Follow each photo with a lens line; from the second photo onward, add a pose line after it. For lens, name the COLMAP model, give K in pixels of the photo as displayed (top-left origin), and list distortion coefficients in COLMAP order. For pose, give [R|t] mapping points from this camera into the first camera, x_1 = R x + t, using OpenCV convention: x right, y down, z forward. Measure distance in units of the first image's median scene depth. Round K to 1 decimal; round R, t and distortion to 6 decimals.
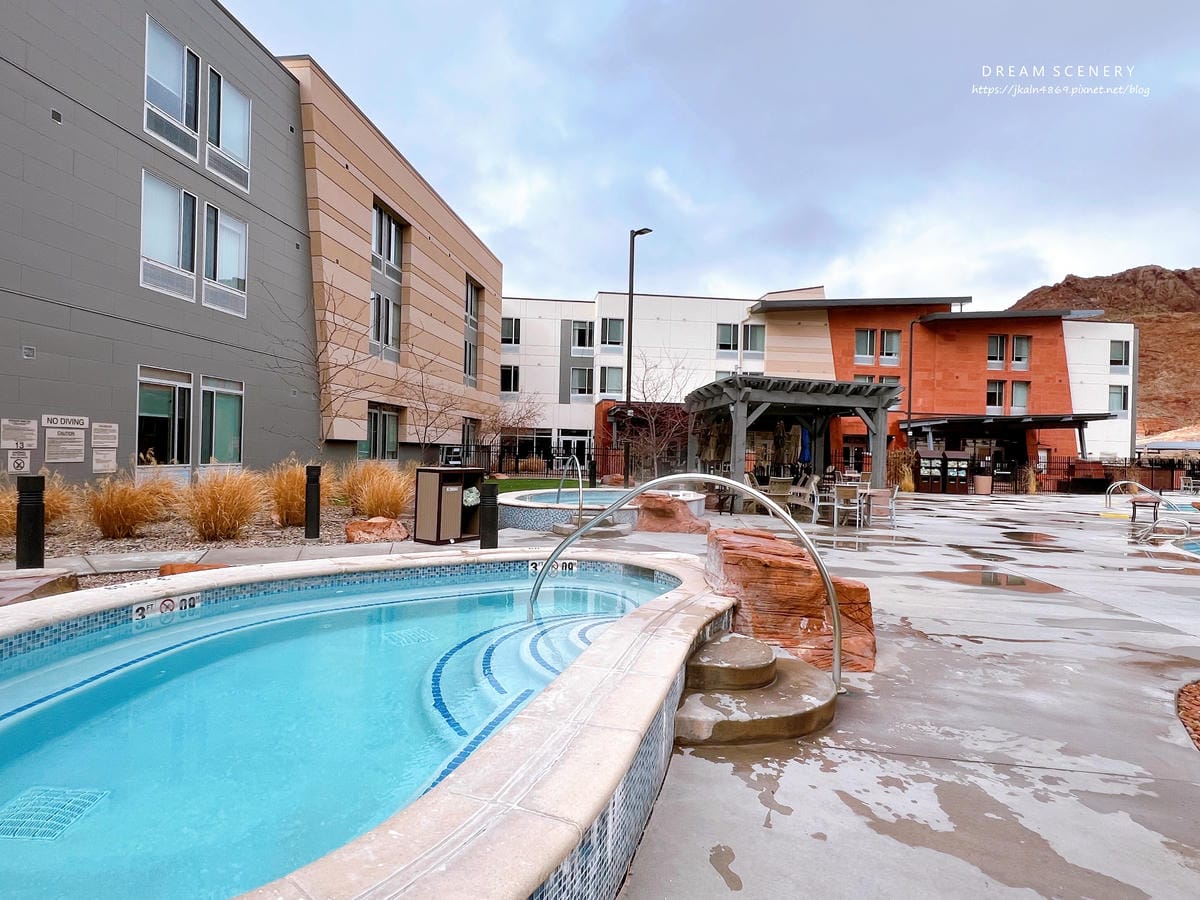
lens RADIAL K [[668.6, 0, 591.4], [0, 668.6, 451.8], [0, 0, 1]] dist [0.000929, 0.000062]
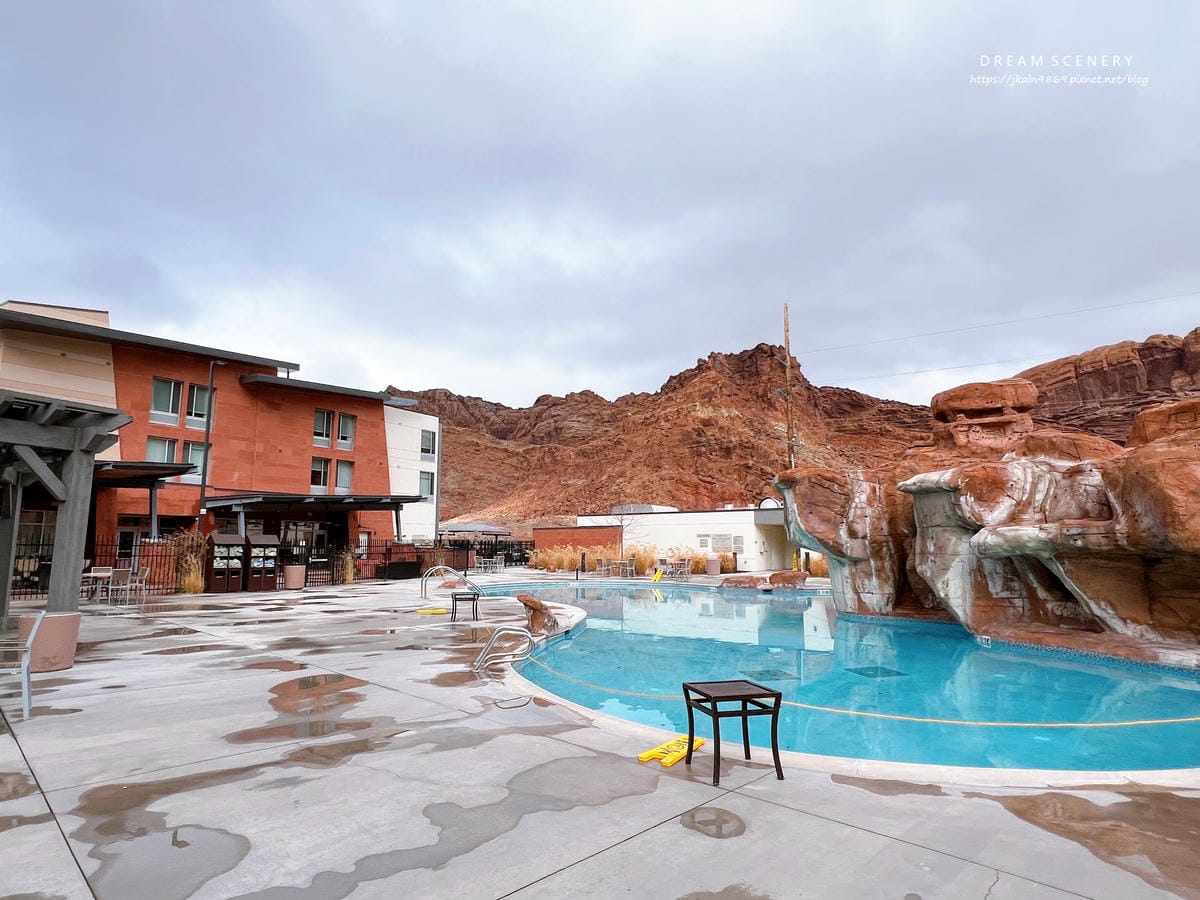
lens RADIAL K [[668.6, 0, 591.4], [0, 668.6, 451.8], [0, 0, 1]] dist [0.000929, 0.000062]
pose [[0.609721, 0.085285, 0.788014, 0.103789], [0.015466, 0.992725, -0.119406, 0.001203], [-0.792465, 0.084992, 0.603966, 0.145006]]
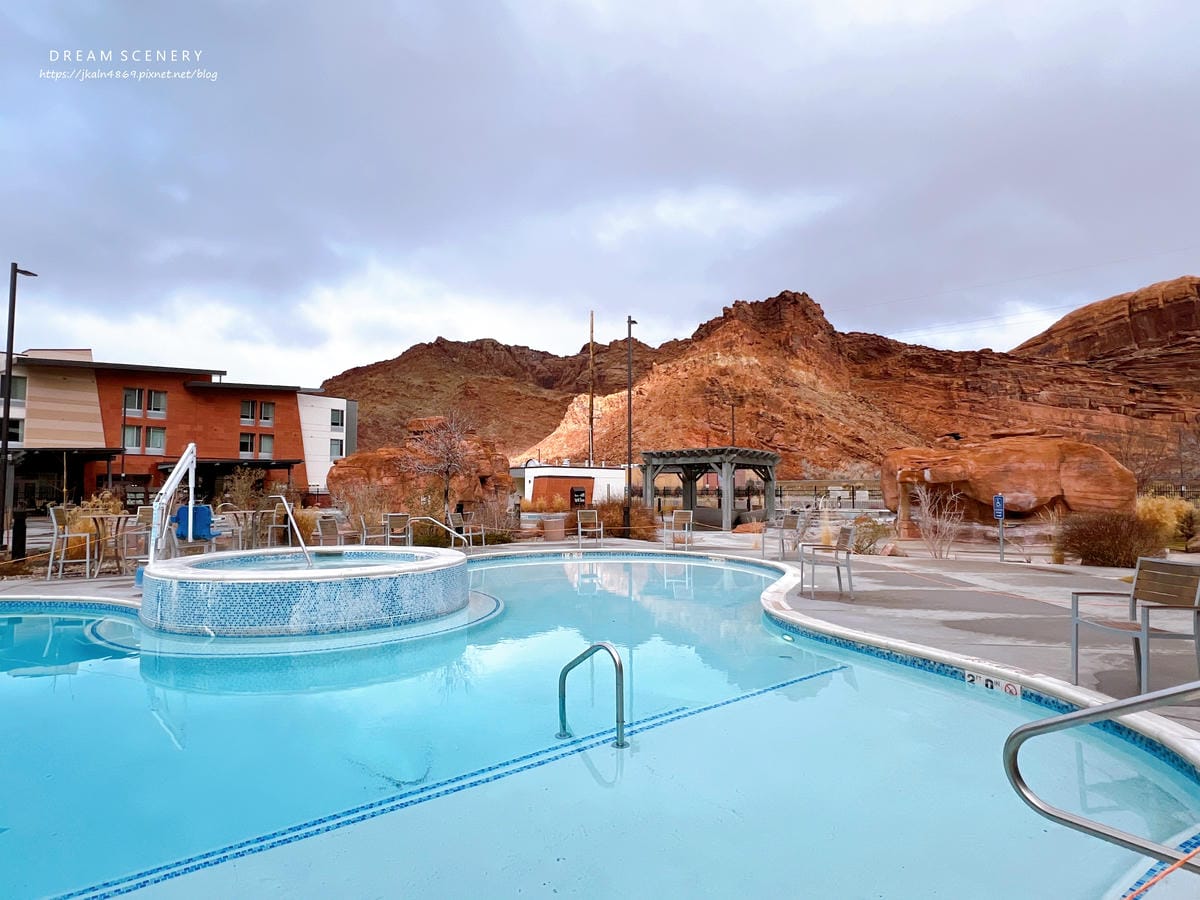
lens RADIAL K [[668.6, 0, 591.4], [0, 668.6, 451.8], [0, 0, 1]] dist [0.000929, 0.000062]
pose [[0.677114, 0.016817, 0.735686, 0.075843], [0.017909, 0.999066, -0.039321, -0.002264], [-0.735661, 0.039800, 0.676180, -0.455489]]
